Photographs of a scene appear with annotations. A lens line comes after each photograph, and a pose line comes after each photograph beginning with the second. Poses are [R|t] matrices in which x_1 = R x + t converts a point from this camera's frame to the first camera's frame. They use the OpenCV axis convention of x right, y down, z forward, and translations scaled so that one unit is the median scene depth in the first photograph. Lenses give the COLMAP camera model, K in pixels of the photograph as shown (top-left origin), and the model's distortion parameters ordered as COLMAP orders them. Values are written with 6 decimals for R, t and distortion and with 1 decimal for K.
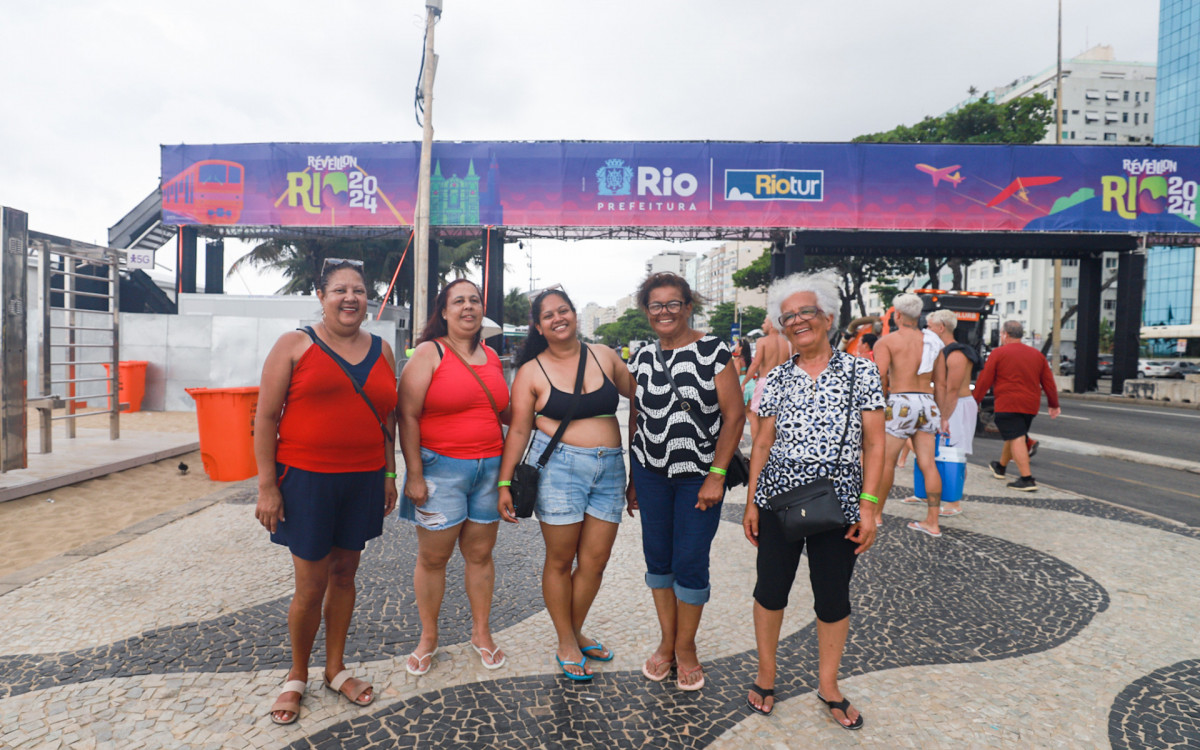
lens RADIAL K [[625.9, 0, 556.5], [0, 625.9, 379.3], [0, 0, 1]] dist [-0.036675, 0.000277]
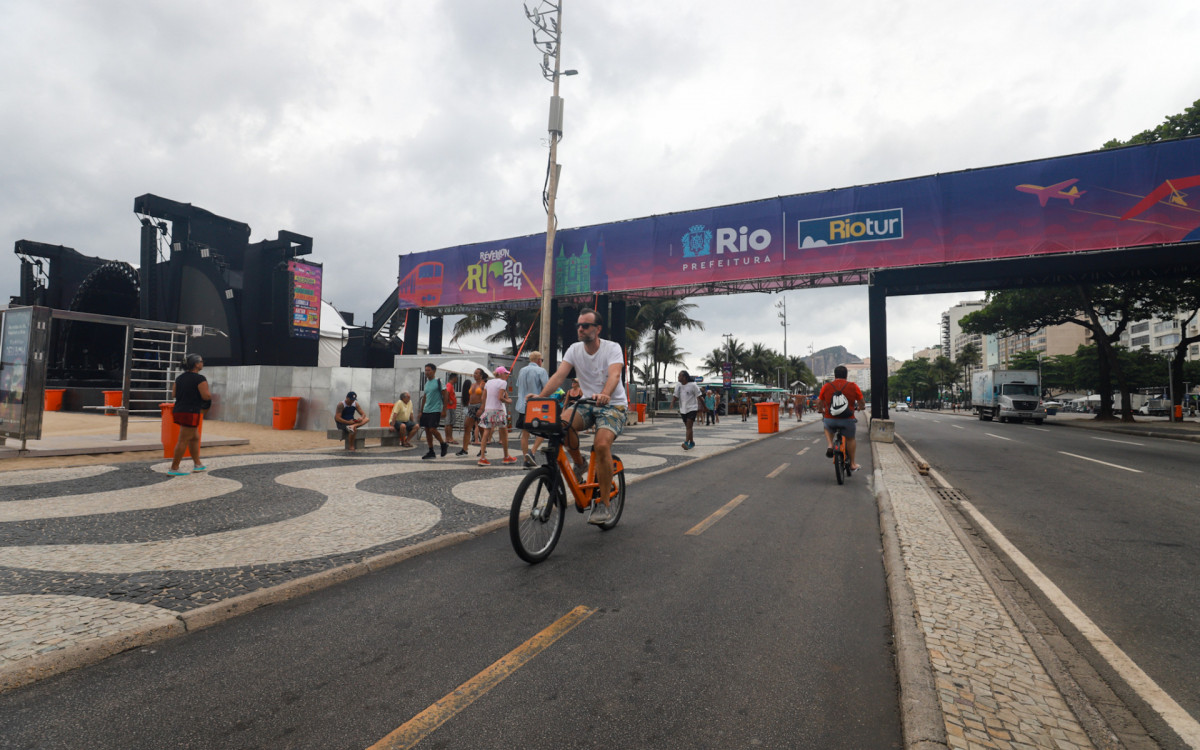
lens RADIAL K [[549.8, 0, 598.5], [0, 549.8, 371.5], [0, 0, 1]] dist [-0.045825, 0.014546]
pose [[0.903456, -0.021408, -0.428145, 0.356797], [-0.023542, 0.994767, -0.099419, 0.014716], [0.428033, 0.099900, 0.898225, 0.055957]]
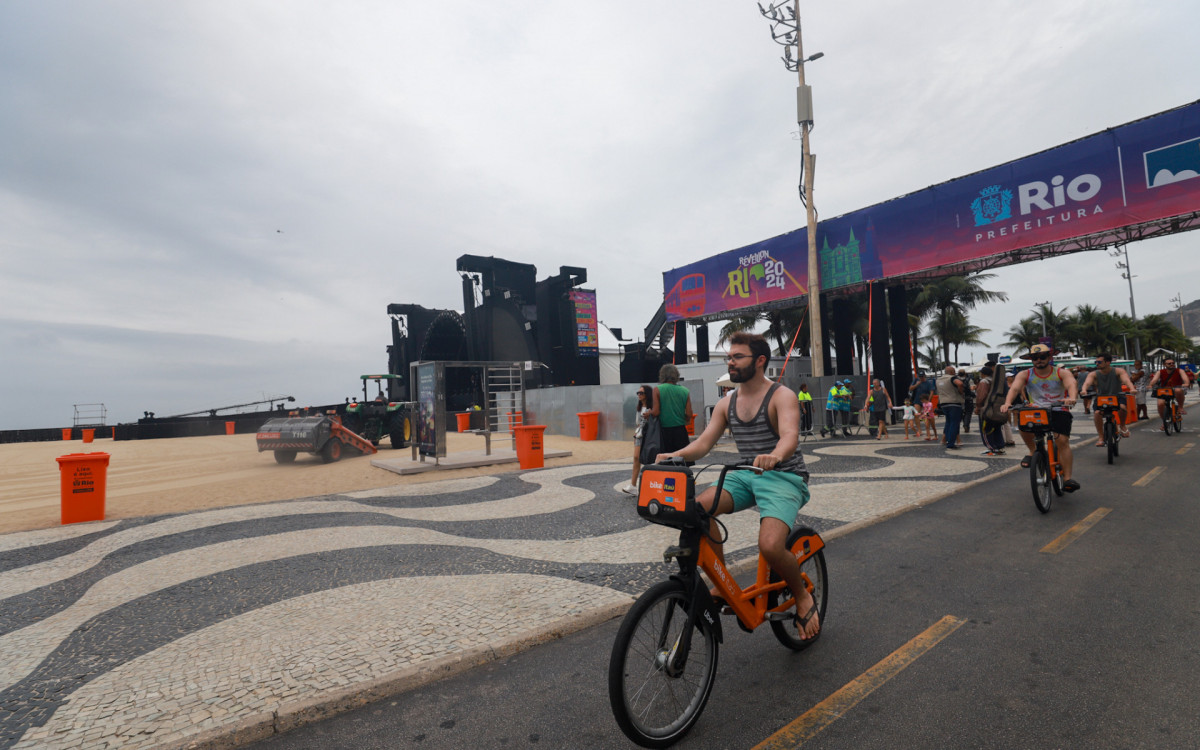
lens RADIAL K [[549.8, 0, 598.5], [0, 549.8, 371.5], [0, 0, 1]] dist [-0.045825, 0.014546]
pose [[0.613949, -0.087512, -0.784479, 0.356557], [0.019245, 0.995199, -0.095957, 0.004521], [0.789111, 0.043816, 0.612686, 0.011238]]
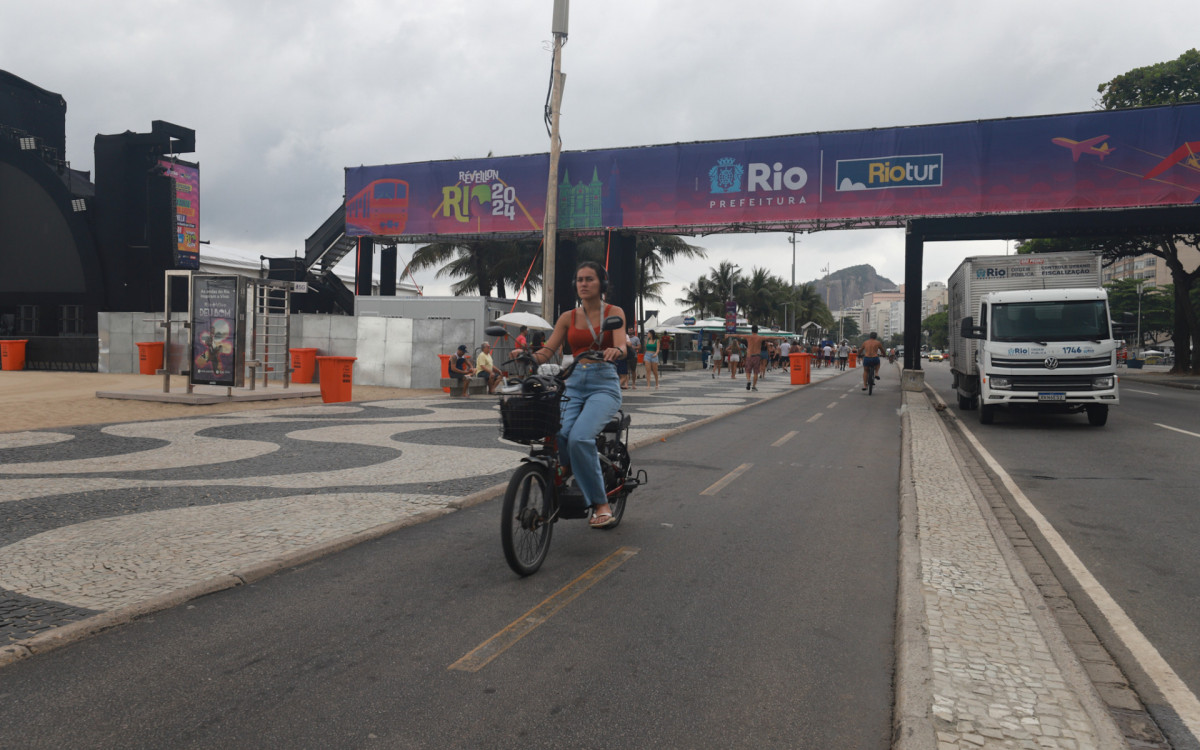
lens RADIAL K [[860.5, 0, 600.0], [0, 860.5, 375.0], [0, 0, 1]] dist [0.005911, 0.008653]
pose [[0.948134, 0.010826, -0.317687, 0.355182], [-0.017201, 0.999703, -0.017269, 0.033385], [0.317406, 0.021837, 0.948038, -0.409726]]
